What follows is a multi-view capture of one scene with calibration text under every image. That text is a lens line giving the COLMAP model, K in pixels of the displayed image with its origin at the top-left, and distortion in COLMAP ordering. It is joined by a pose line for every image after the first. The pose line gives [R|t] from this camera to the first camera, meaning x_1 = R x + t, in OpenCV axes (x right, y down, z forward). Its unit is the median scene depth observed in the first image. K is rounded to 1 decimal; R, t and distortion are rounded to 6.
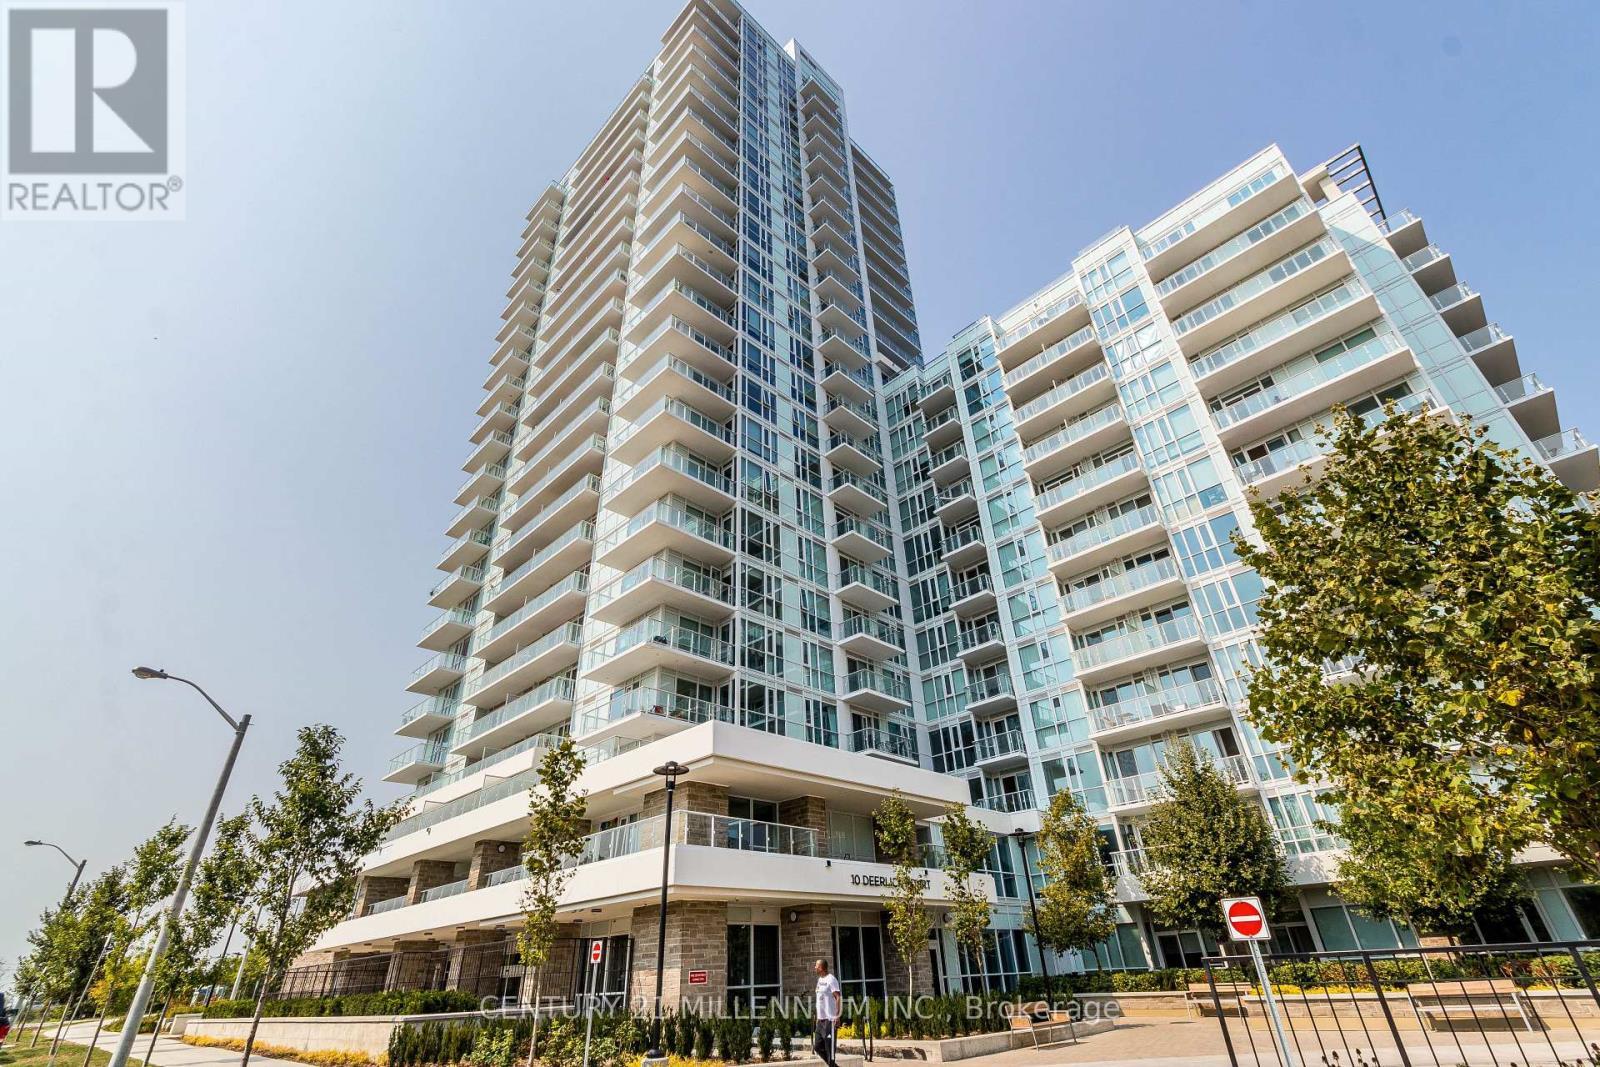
lens RADIAL K [[739.2, 0, 799.6], [0, 739.2, 531.7], [0, 0, 1]] dist [0.005244, 0.000528]
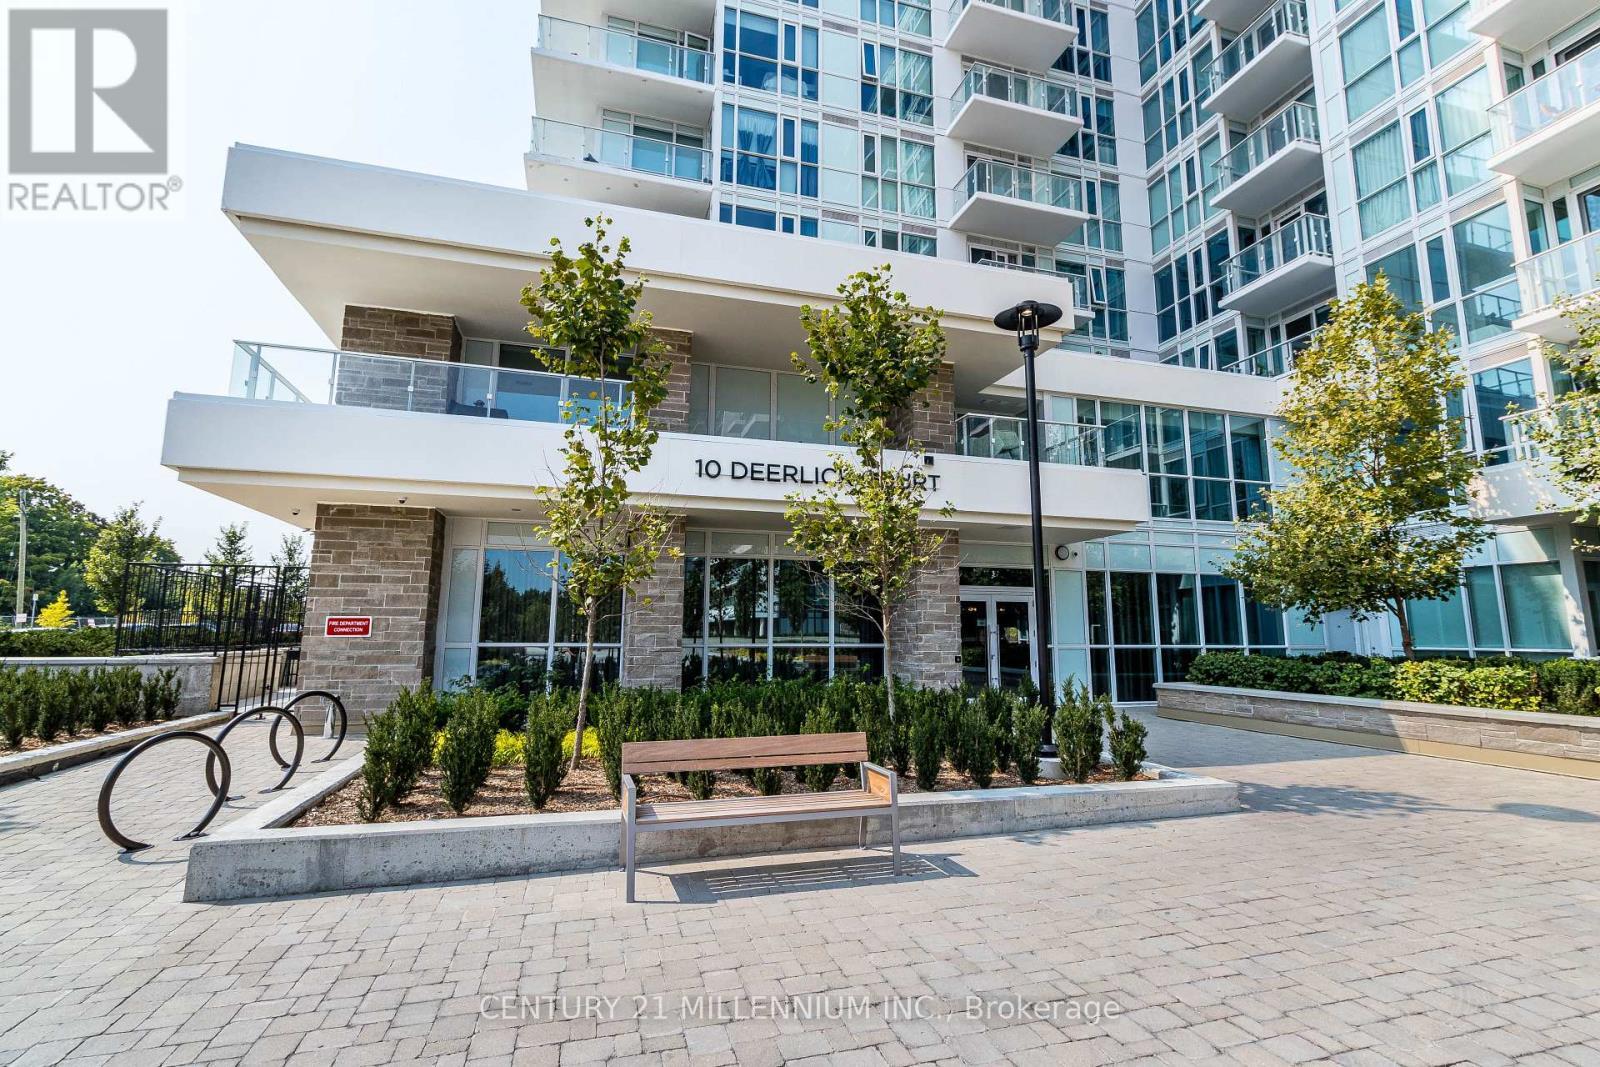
lens RADIAL K [[739.2, 0, 802.3], [0, 739.2, 529.2], [0, 0, 1]] dist [0.005244, 0.000528]
pose [[0.876998, -0.026830, -0.479744, 0.234642], [0.213803, 0.915941, 0.339619, 0.228020], [0.430305, -0.400416, 0.809015, 0.395674]]
